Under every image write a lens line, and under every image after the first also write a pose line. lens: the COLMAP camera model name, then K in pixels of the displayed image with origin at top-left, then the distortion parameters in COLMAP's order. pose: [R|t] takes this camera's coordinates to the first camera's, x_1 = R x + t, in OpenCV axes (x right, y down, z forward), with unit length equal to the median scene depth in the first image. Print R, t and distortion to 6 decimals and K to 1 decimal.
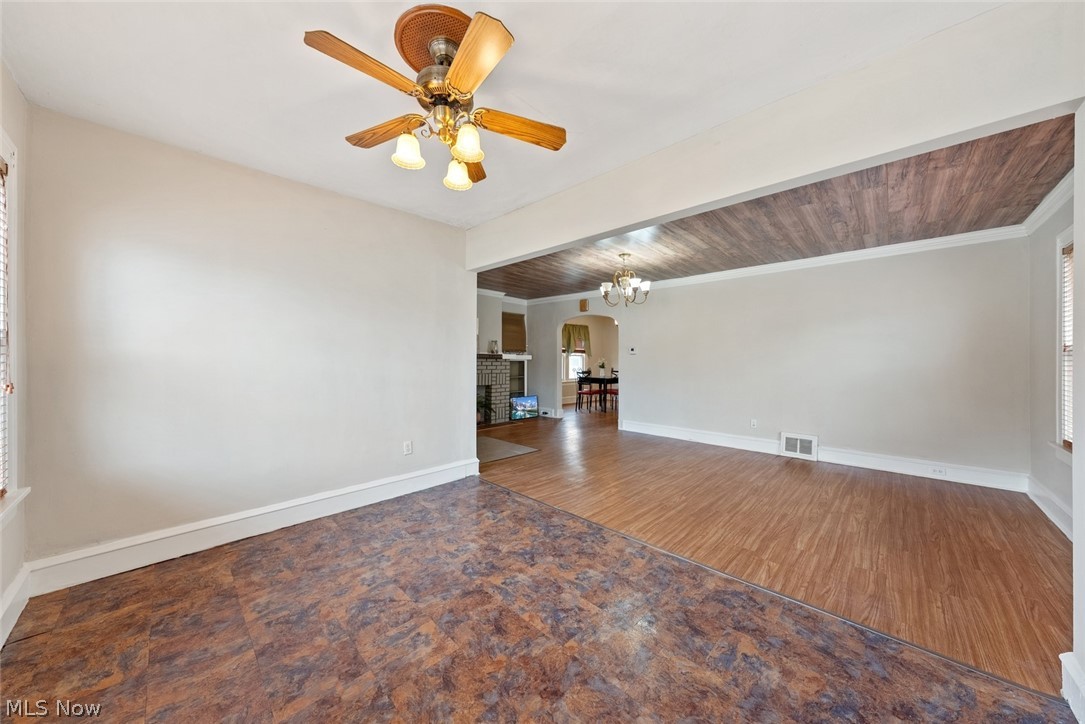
lens RADIAL K [[367.4, 0, 548.3], [0, 367.4, 366.0], [0, 0, 1]] dist [0.000231, -0.000027]
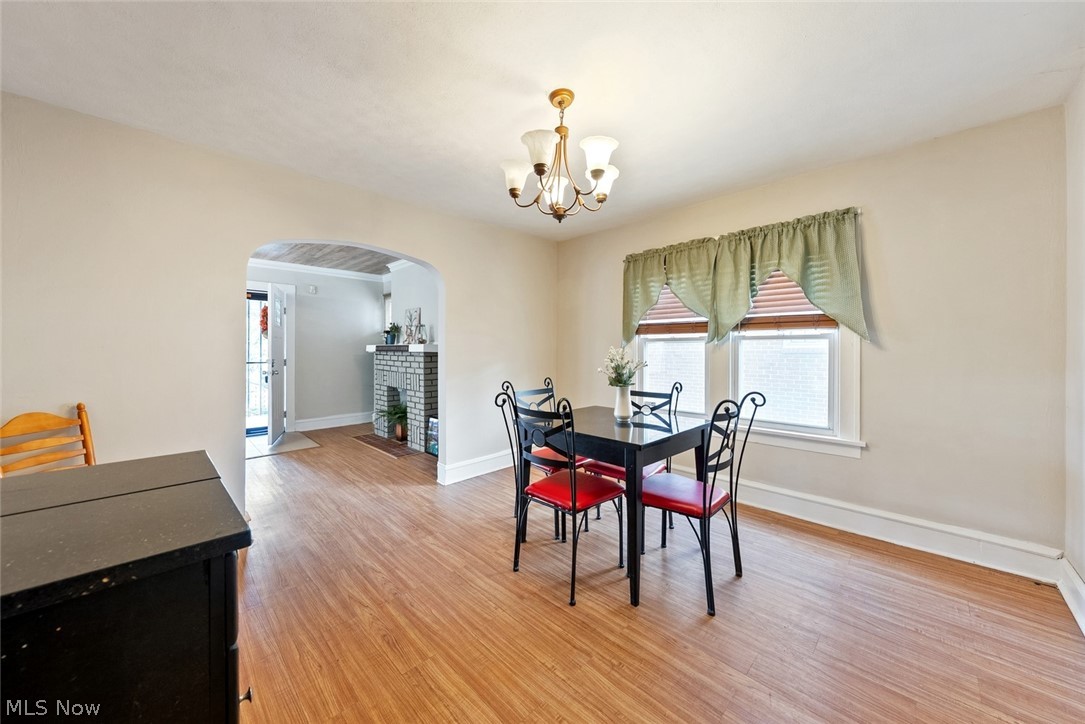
lens RADIAL K [[371.6, 0, 542.4], [0, 371.6, 346.0], [0, 0, 1]] dist [-0.000650, -0.000048]
pose [[-0.020443, -0.011446, -0.999726, 0.923968], [-0.015404, 0.999819, -0.011132, -0.044660], [0.999672, 0.015172, -0.020616, 2.177778]]
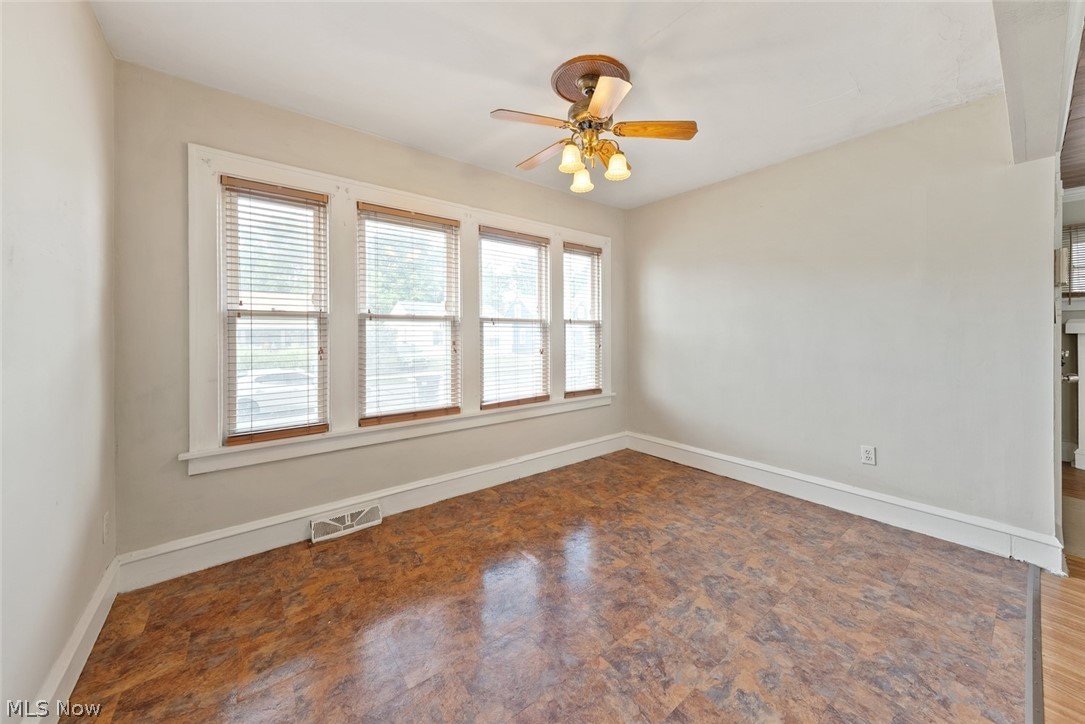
lens RADIAL K [[390.1, 0, 549.9], [0, 390.1, 369.5], [0, 0, 1]] dist [0.000328, -0.000025]
pose [[-0.128393, 0.088935, -0.987728, 0.458772], [-0.019672, 0.995547, 0.092196, -0.005242], [0.991528, 0.031267, -0.126072, 0.483934]]
